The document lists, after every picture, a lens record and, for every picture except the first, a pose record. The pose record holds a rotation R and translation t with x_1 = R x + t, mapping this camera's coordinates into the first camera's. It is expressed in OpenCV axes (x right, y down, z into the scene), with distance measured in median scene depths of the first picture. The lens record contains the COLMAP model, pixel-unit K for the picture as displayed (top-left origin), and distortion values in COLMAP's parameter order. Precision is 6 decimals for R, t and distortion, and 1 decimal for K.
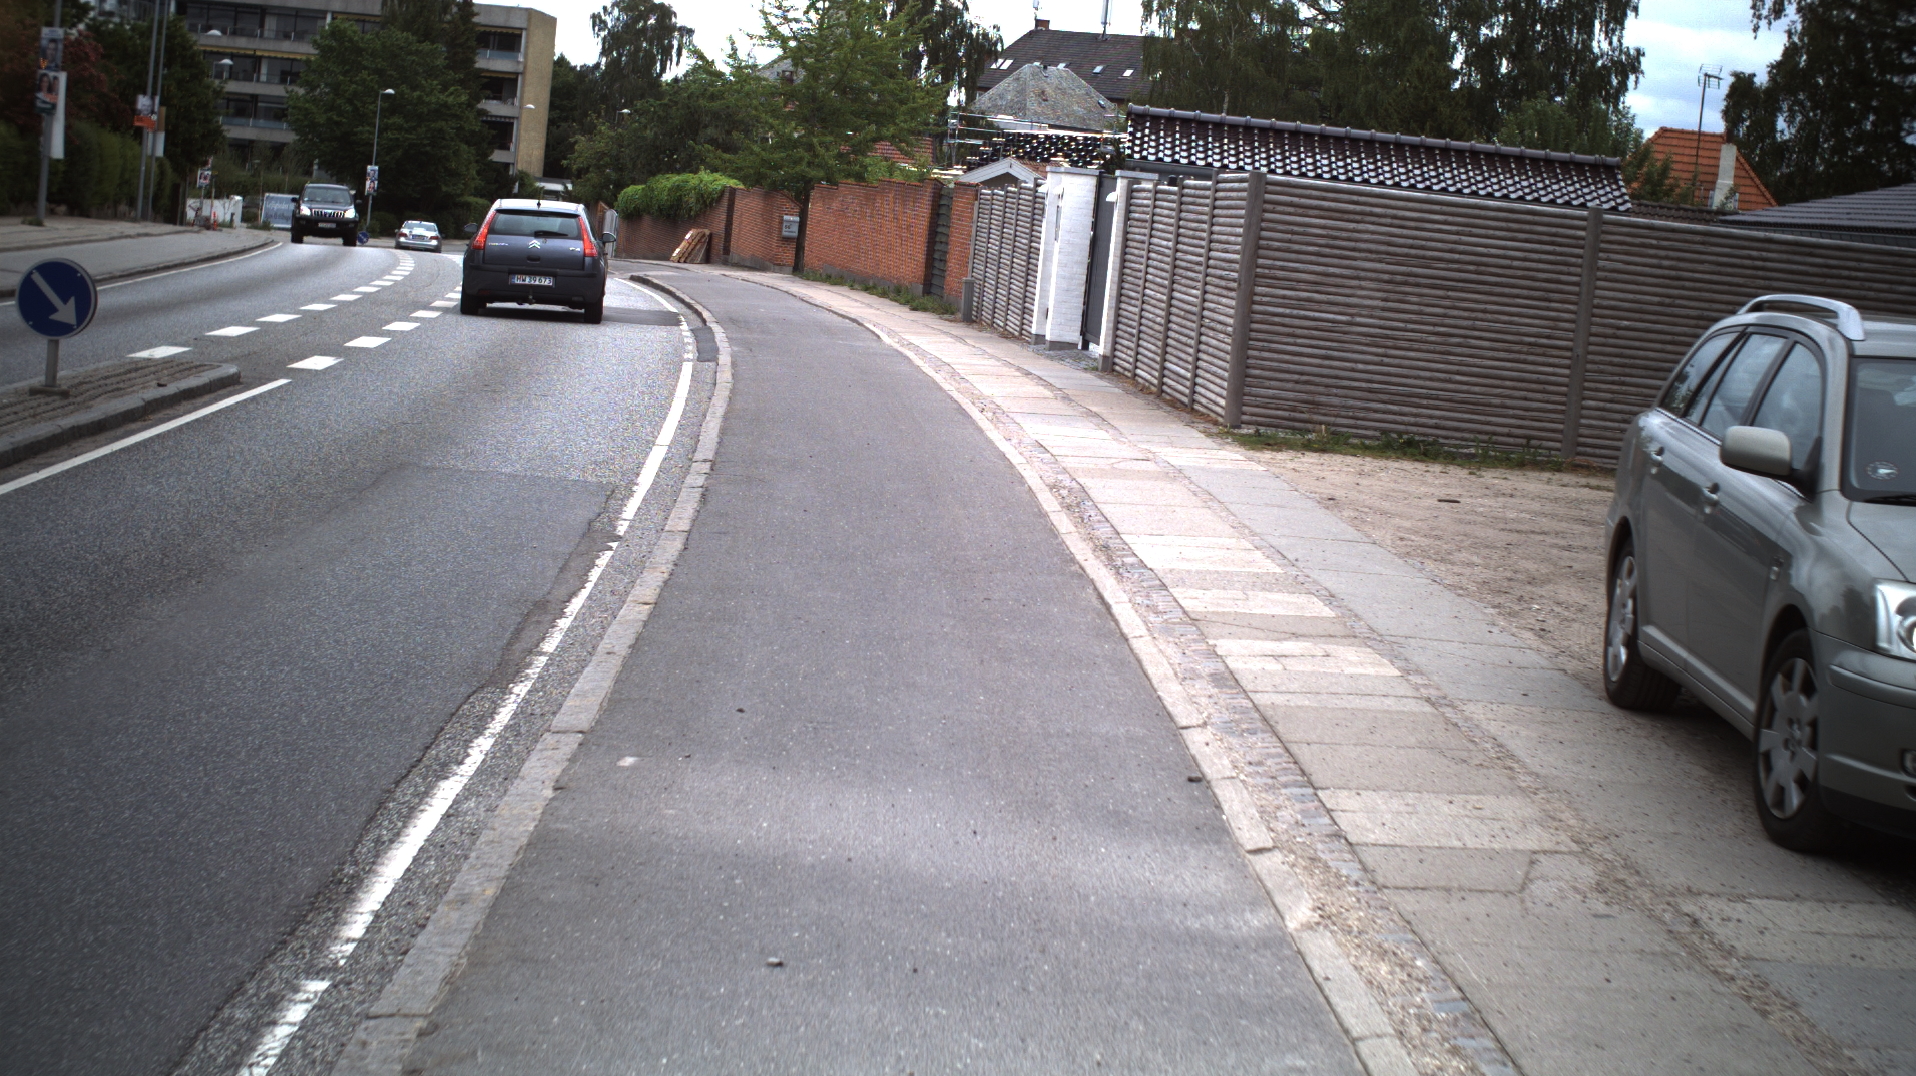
lens RADIAL K [[3304.6, 0, 958.0], [0, 3304.6, 538.0], [0, 0, 1]] dist [-0.258290, 0.219385]
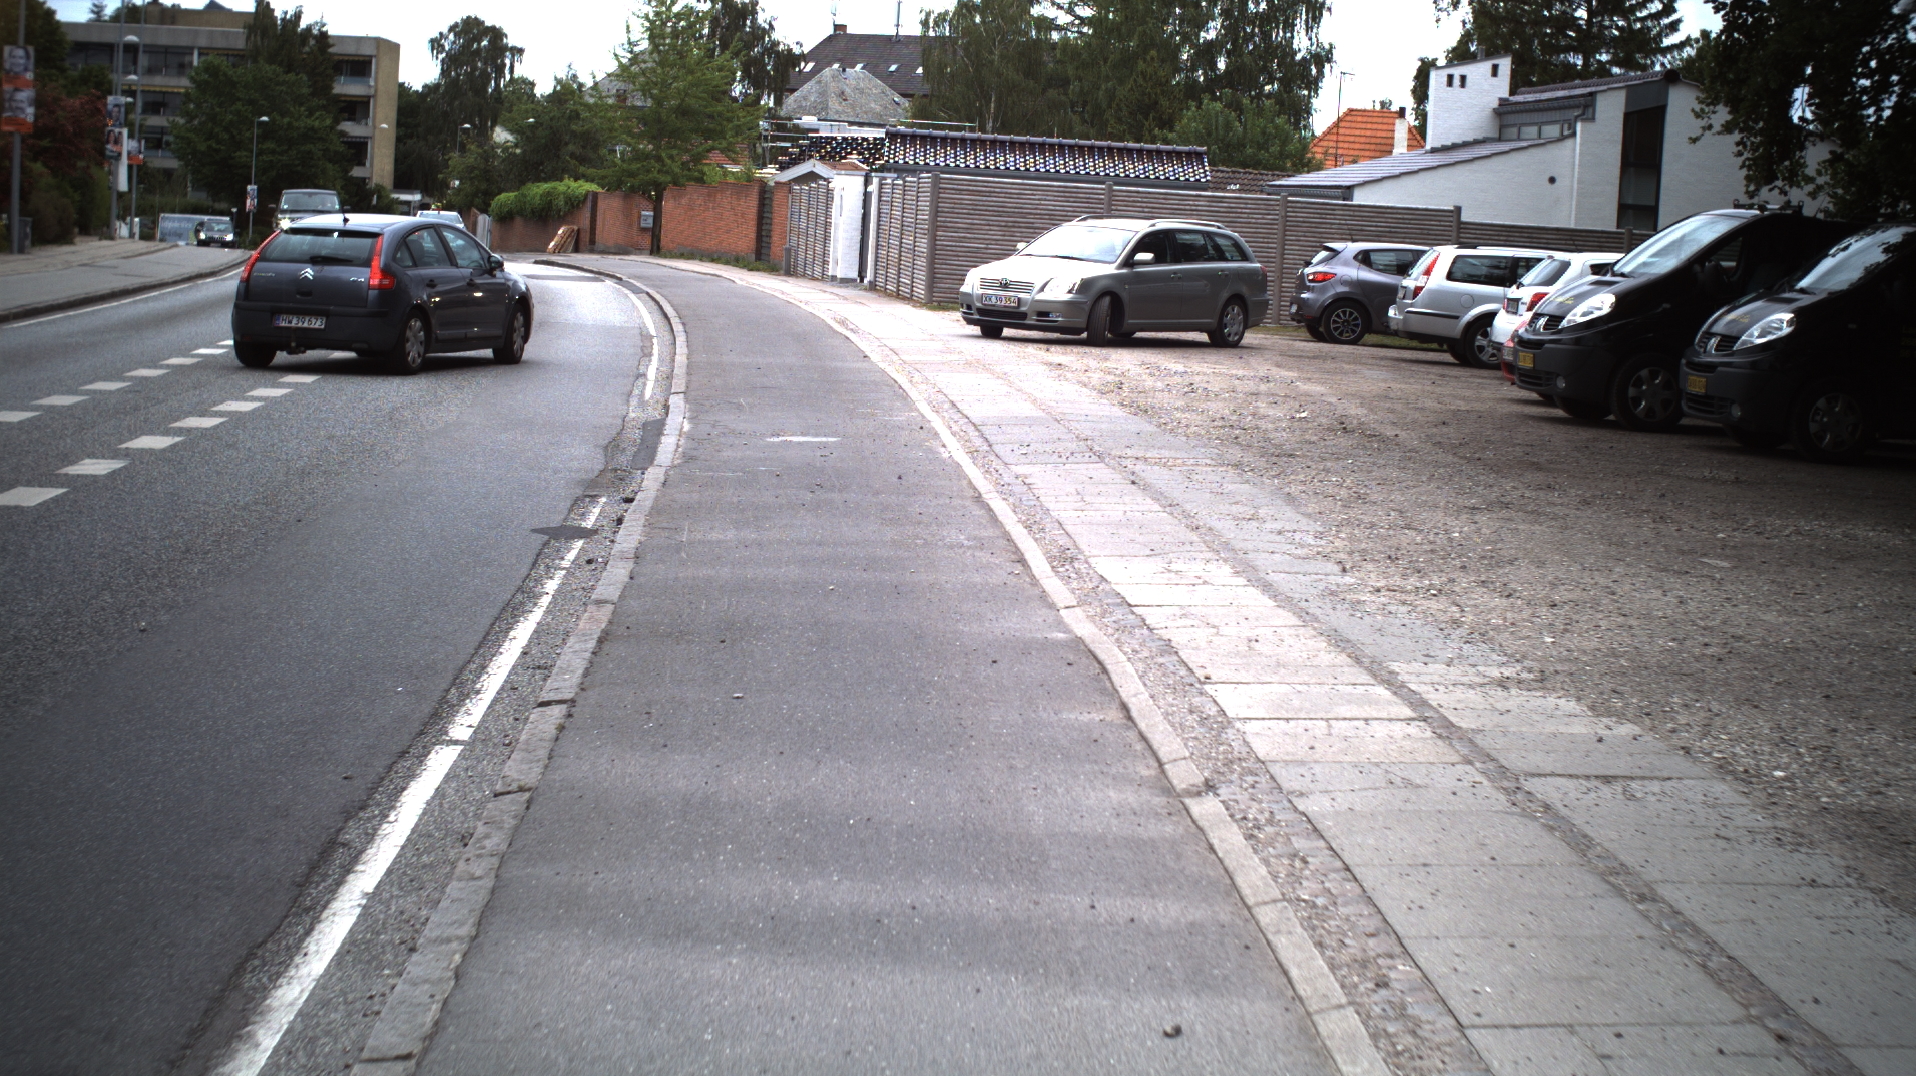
lens RADIAL K [[3304.6, 0, 958.0], [0, 3304.6, 538.0], [0, 0, 1]] dist [-0.258290, 0.219385]
pose [[0.997508, -0.046661, 0.052915, -0.003055], [0.046484, 0.998909, 0.004585, 0.031743], [-0.053071, -0.002114, 0.998588, -0.313216]]
